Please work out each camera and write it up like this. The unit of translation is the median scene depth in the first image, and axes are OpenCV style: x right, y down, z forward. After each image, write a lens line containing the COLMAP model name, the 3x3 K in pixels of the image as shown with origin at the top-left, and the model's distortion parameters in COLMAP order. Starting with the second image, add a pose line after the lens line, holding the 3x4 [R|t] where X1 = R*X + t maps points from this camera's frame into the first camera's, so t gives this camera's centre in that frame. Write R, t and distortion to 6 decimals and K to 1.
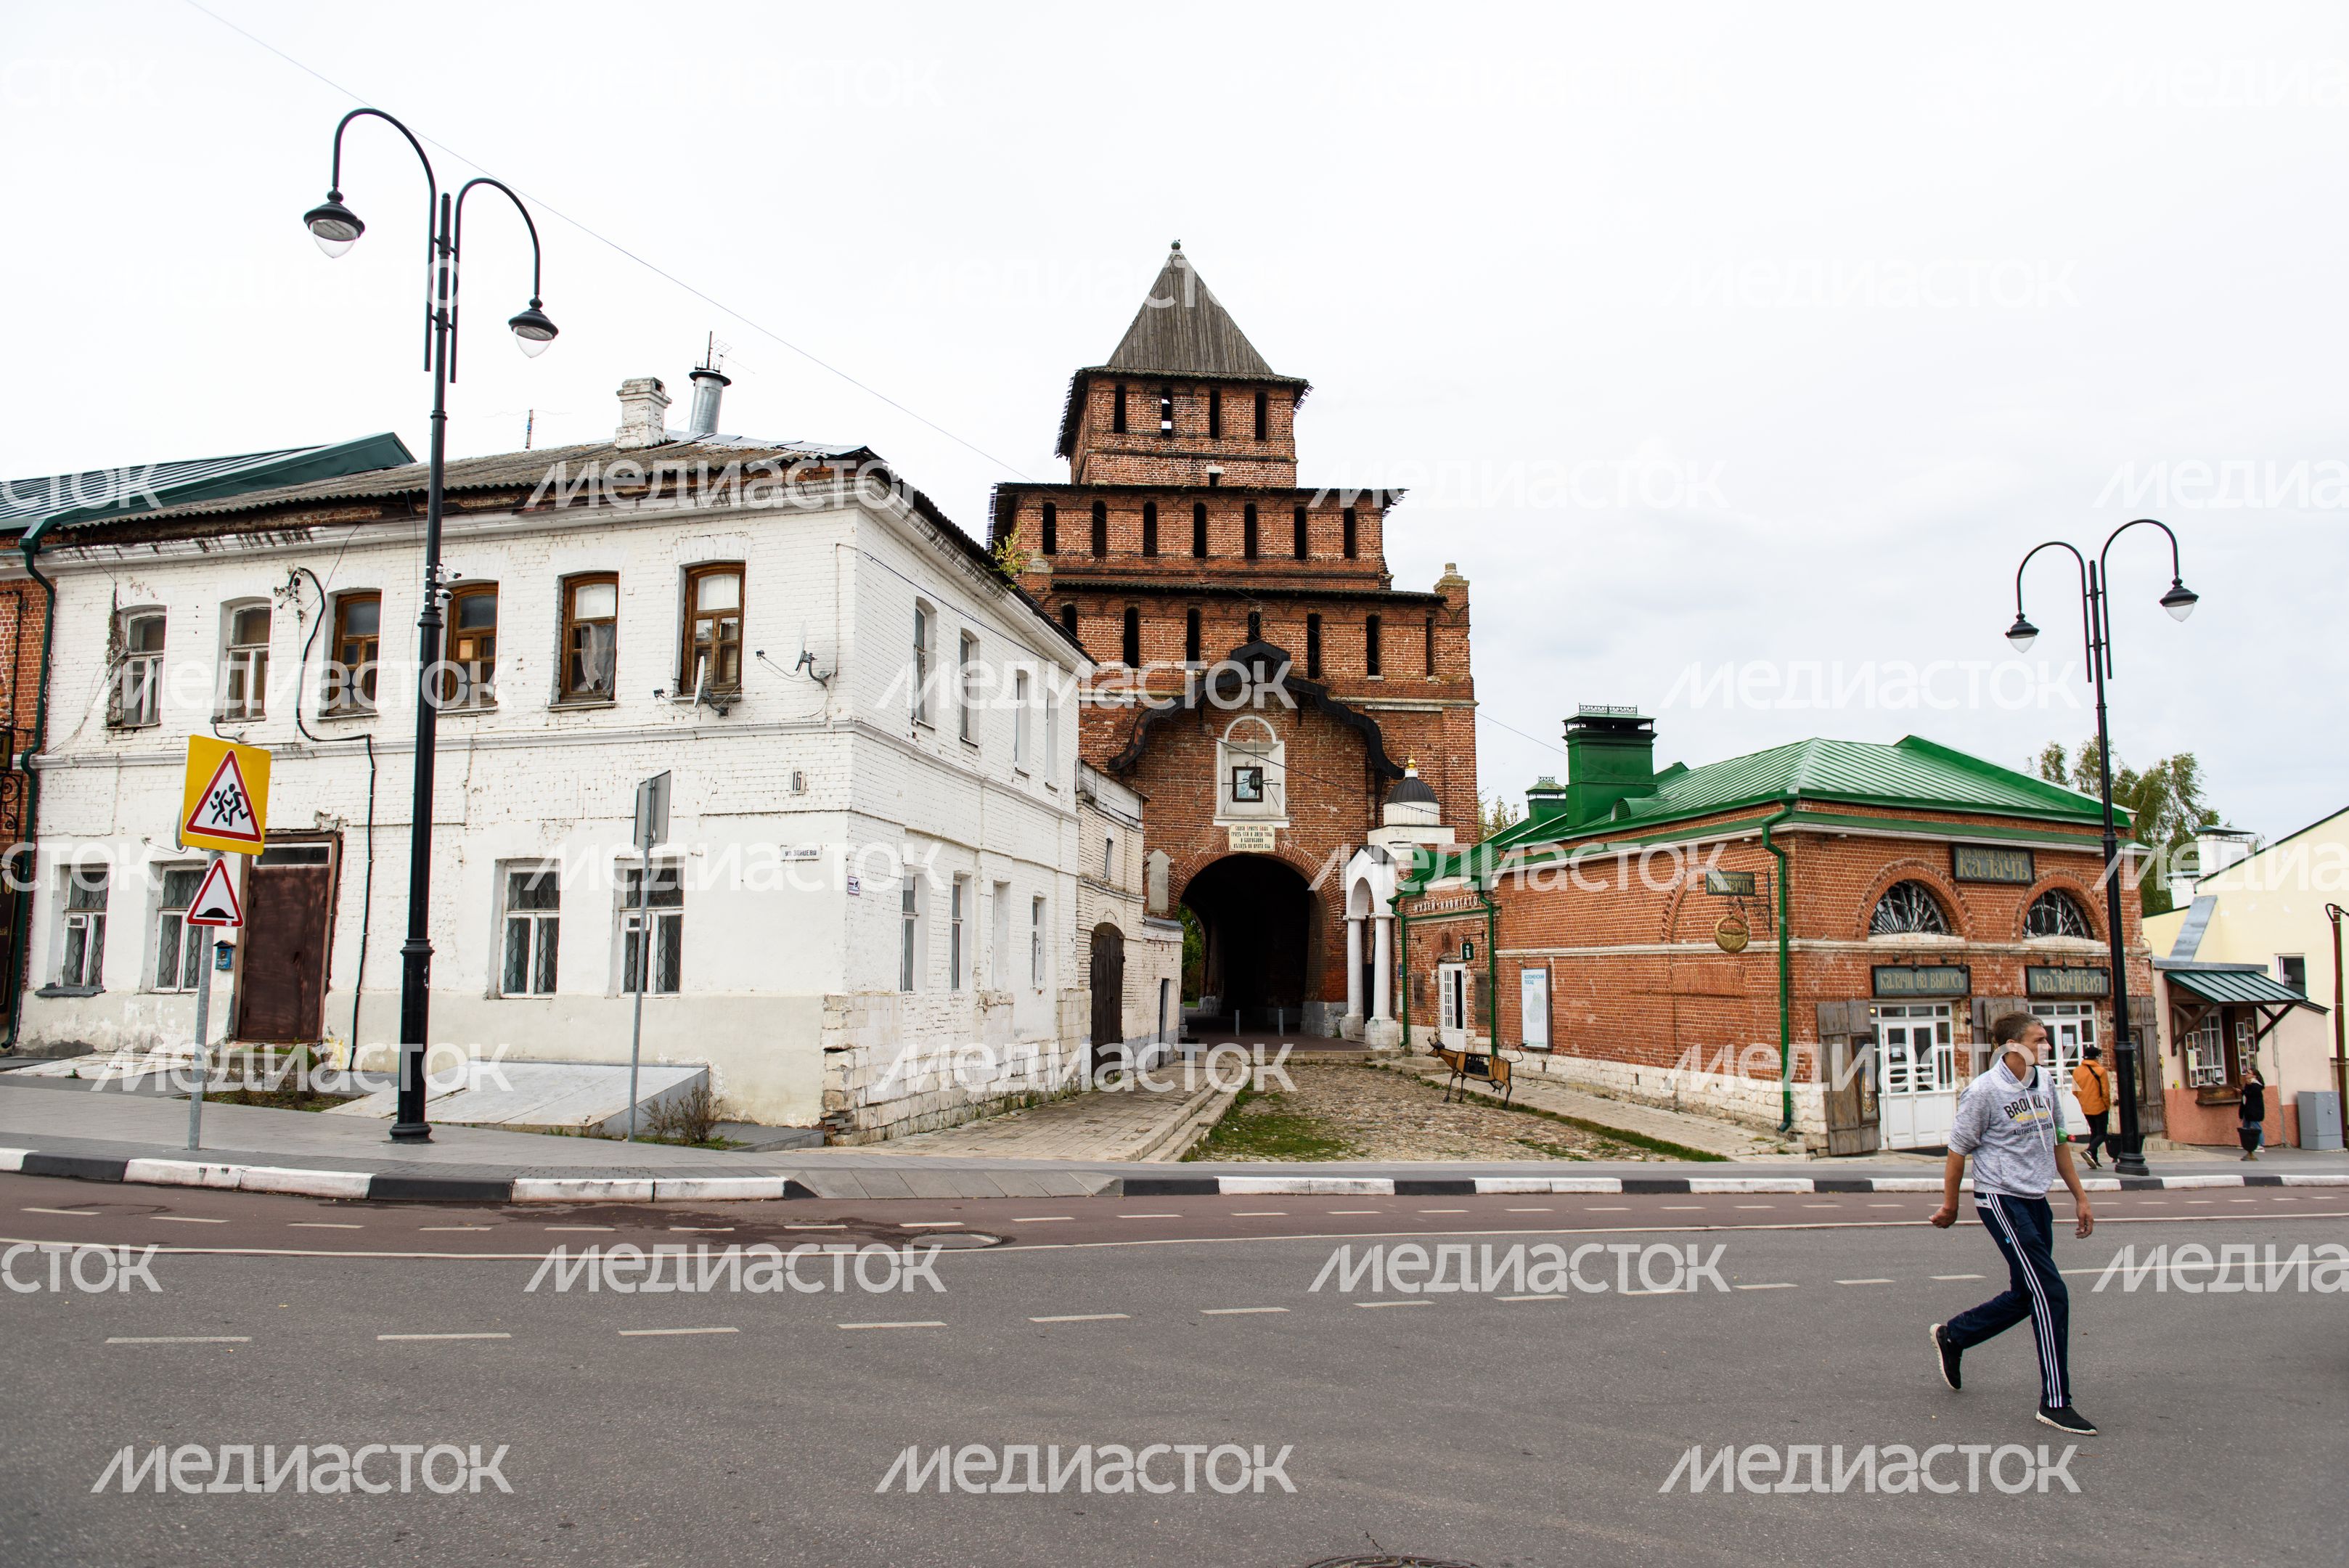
lens RADIAL K [[1577.1, 0, 1174.5], [0, 1577.1, 784.0], [0, 0, 1]] dist [-0.003424, -0.002196]
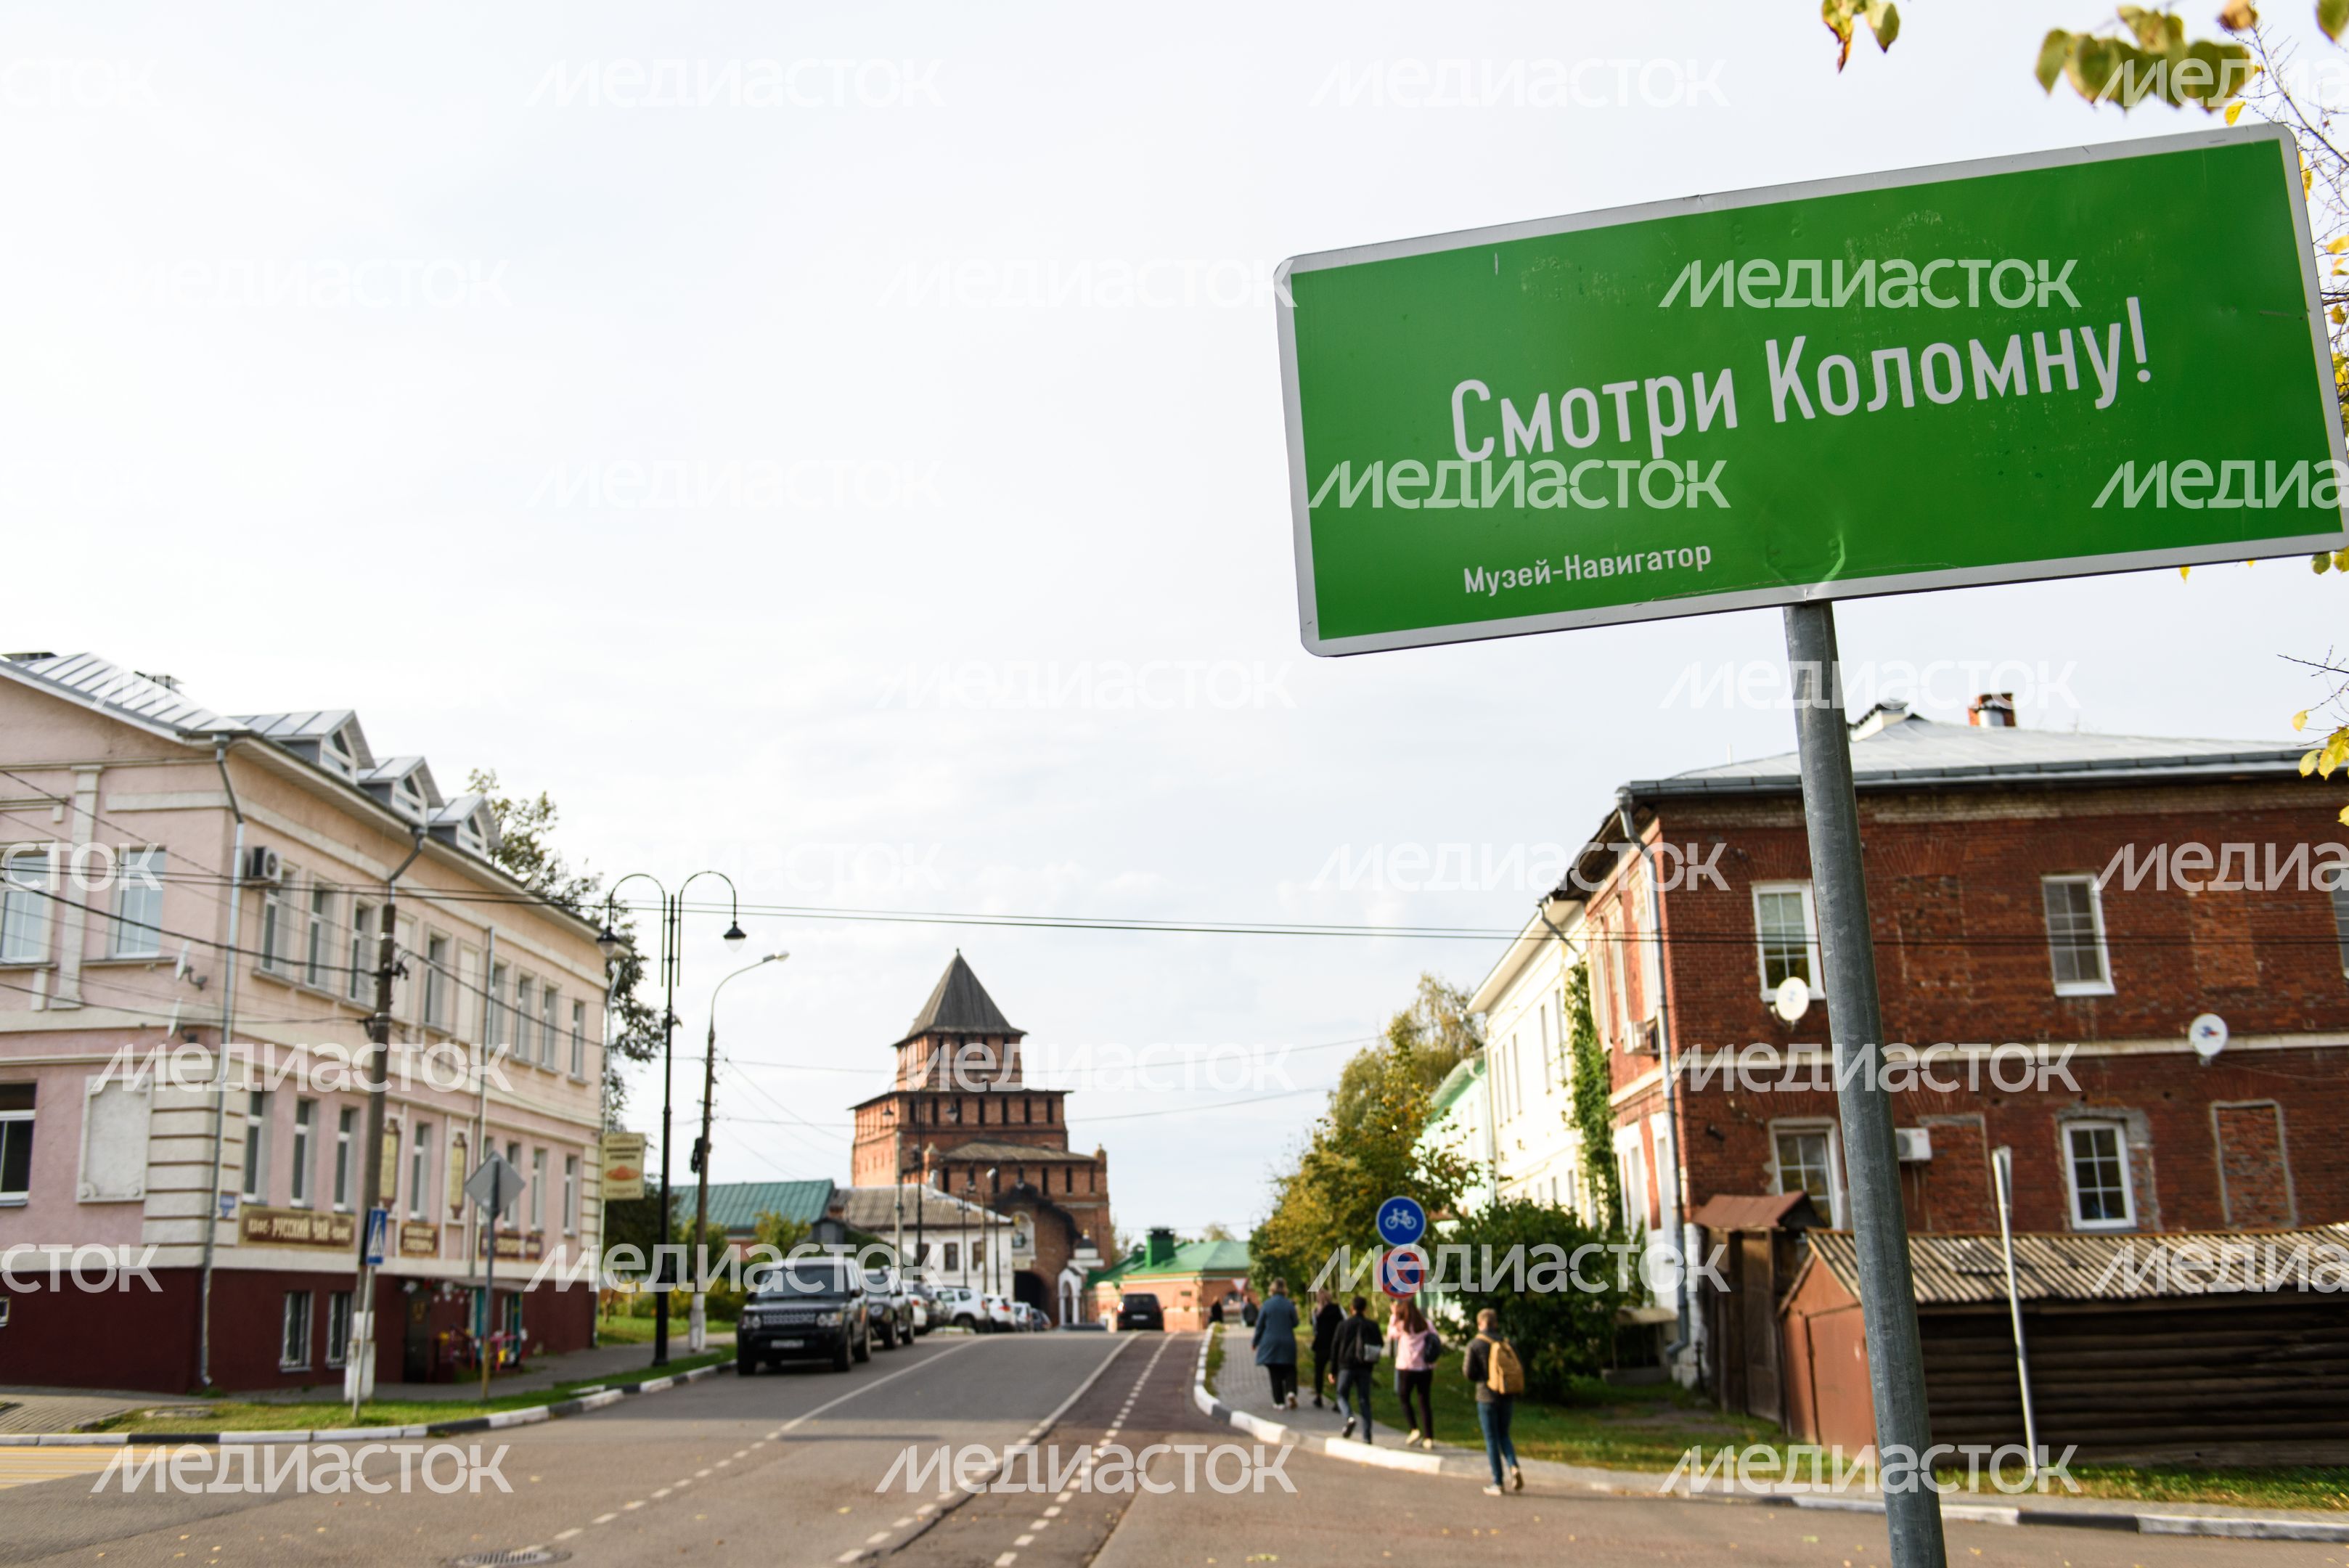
lens RADIAL K [[2111.4, 0, 1171.7], [0, 2111.4, 785.0], [0, 0, 1]] dist [-0.008555, -0.003154]
pose [[0.968757, 0.031717, 0.245976, -0.532606], [0.000936, 0.991314, -0.131510, -0.261517], [-0.248011, 0.127632, 0.960313, -2.206461]]
